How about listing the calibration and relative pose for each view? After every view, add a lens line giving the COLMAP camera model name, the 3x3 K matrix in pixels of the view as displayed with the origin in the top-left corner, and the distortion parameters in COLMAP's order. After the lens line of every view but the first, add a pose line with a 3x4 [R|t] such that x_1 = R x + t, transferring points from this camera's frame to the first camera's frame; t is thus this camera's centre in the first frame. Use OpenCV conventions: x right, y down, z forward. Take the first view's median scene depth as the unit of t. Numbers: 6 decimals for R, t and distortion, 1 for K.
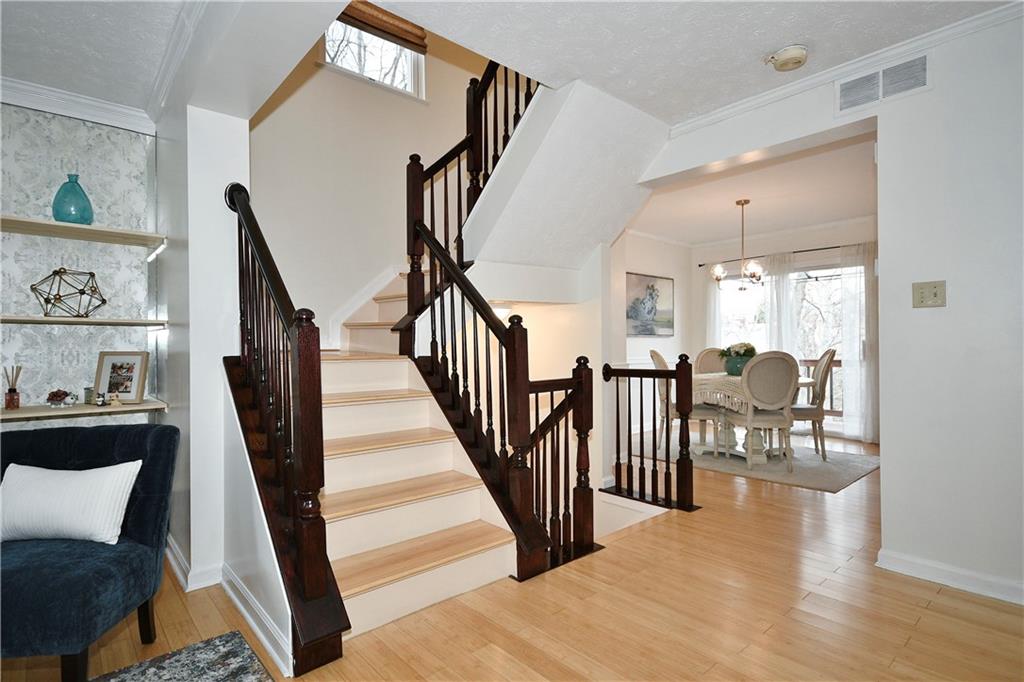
lens RADIAL K [[507.8, 0, 516.5], [0, 507.8, 345.5], [0, 0, 1]] dist [0.016759, -0.000278]
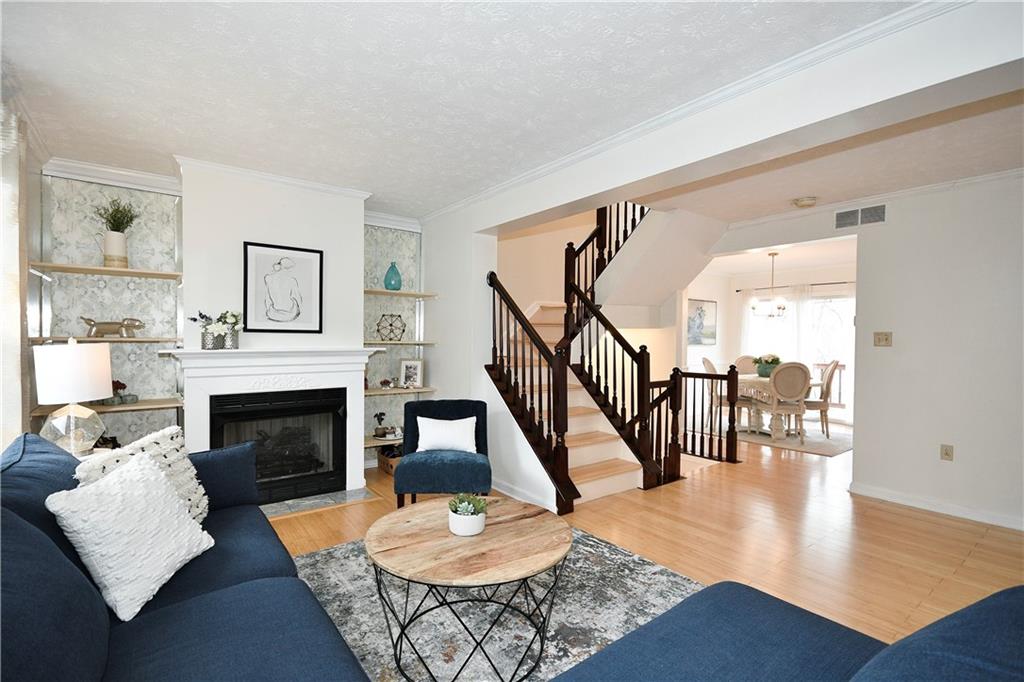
lens RADIAL K [[467.0, 0, 510.8], [0, 467.0, 346.1], [0, 0, 1]] dist [-0.000626, 0.000683]
pose [[0.996664, 0.019274, -0.079303, -0.238943], [-0.017694, 0.999632, 0.020572, -0.057826], [0.079670, -0.019100, 0.996638, -0.483138]]
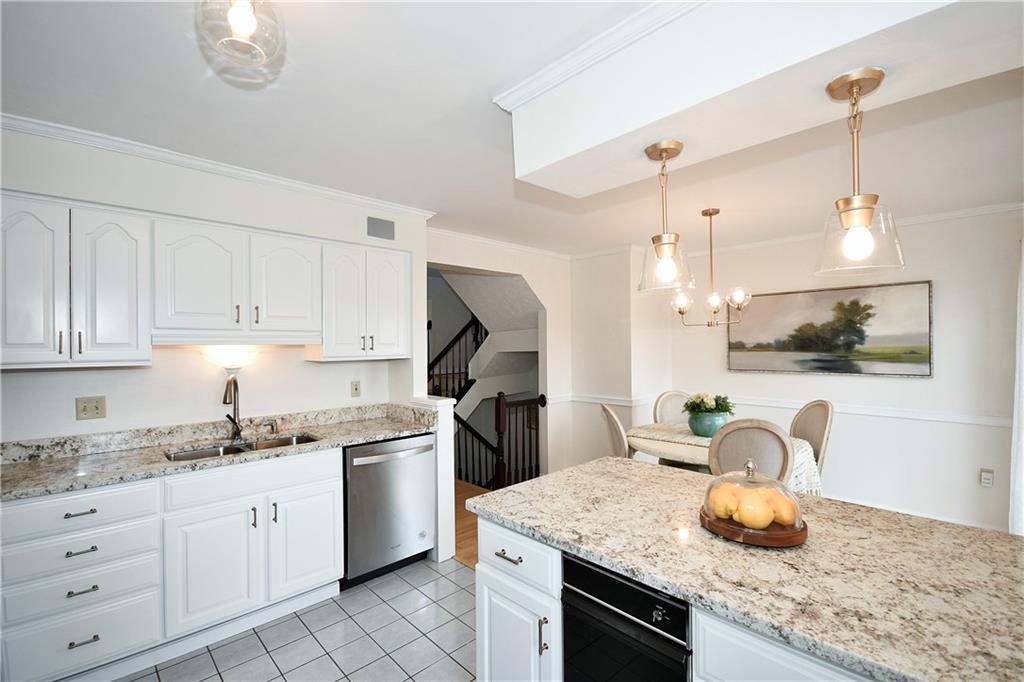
lens RADIAL K [[455.7, 0, 510.2], [0, 455.7, 338.3], [0, 0, 1]] dist [-0.008442, 0.000068]
pose [[0.048816, -0.008399, -0.998772, 1.550166], [0.006264, 0.999948, -0.008103, -0.119395], [0.998788, -0.005861, 0.048866, 0.921644]]
